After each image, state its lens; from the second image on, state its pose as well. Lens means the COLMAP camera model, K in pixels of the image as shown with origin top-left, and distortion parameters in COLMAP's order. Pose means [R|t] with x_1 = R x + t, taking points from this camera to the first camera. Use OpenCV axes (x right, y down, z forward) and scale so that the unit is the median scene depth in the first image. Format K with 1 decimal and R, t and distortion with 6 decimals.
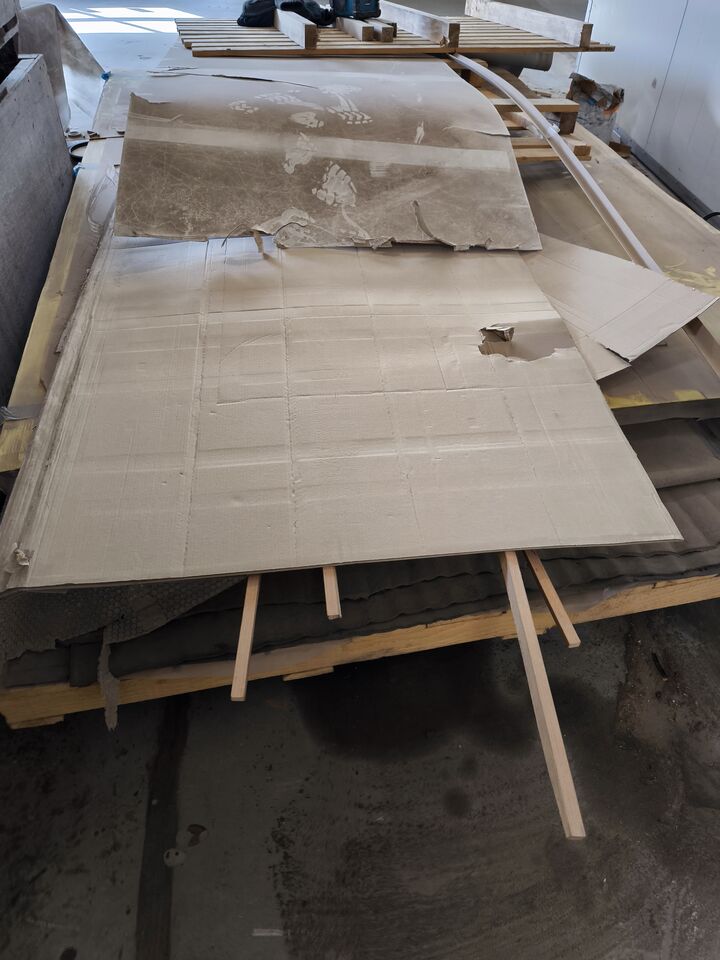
lens RADIAL K [[681.5, 0, 360.0], [0, 681.5, 480.0], [0, 0, 1]] dist [0.023830, -0.011177]
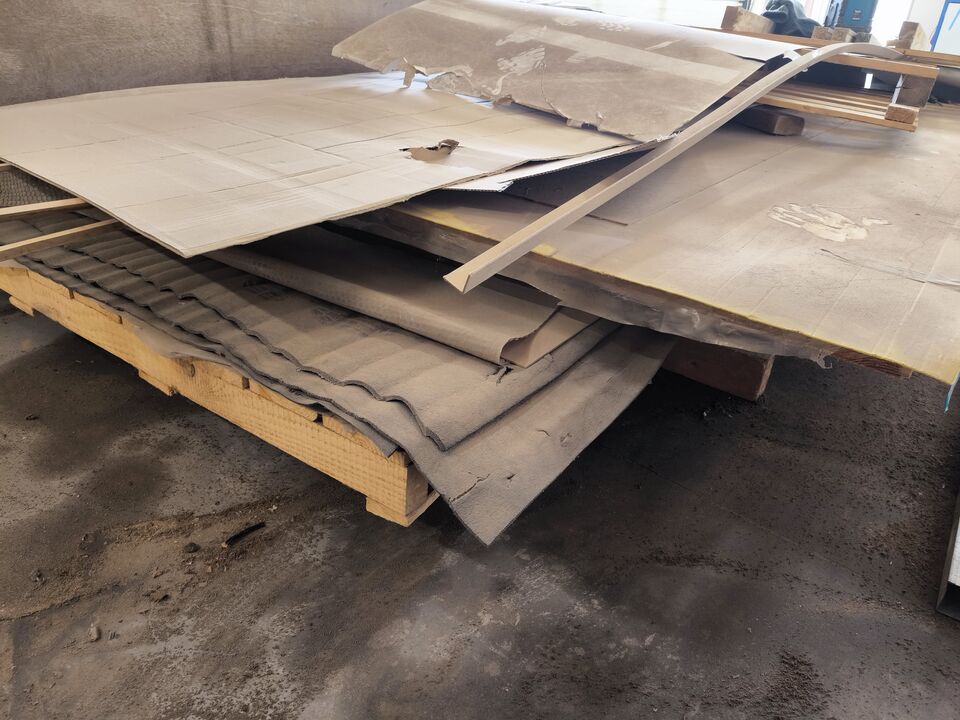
lens RADIAL K [[681.5, 0, 499.1], [0, 681.5, 360.4], [0, 0, 1]] dist [0.023830, -0.011177]
pose [[0.667597, 0.364786, -0.649034, 0.964044], [-0.540724, 0.836806, -0.085866, 0.048197], [0.511793, 0.408272, 0.755898, 0.535081]]
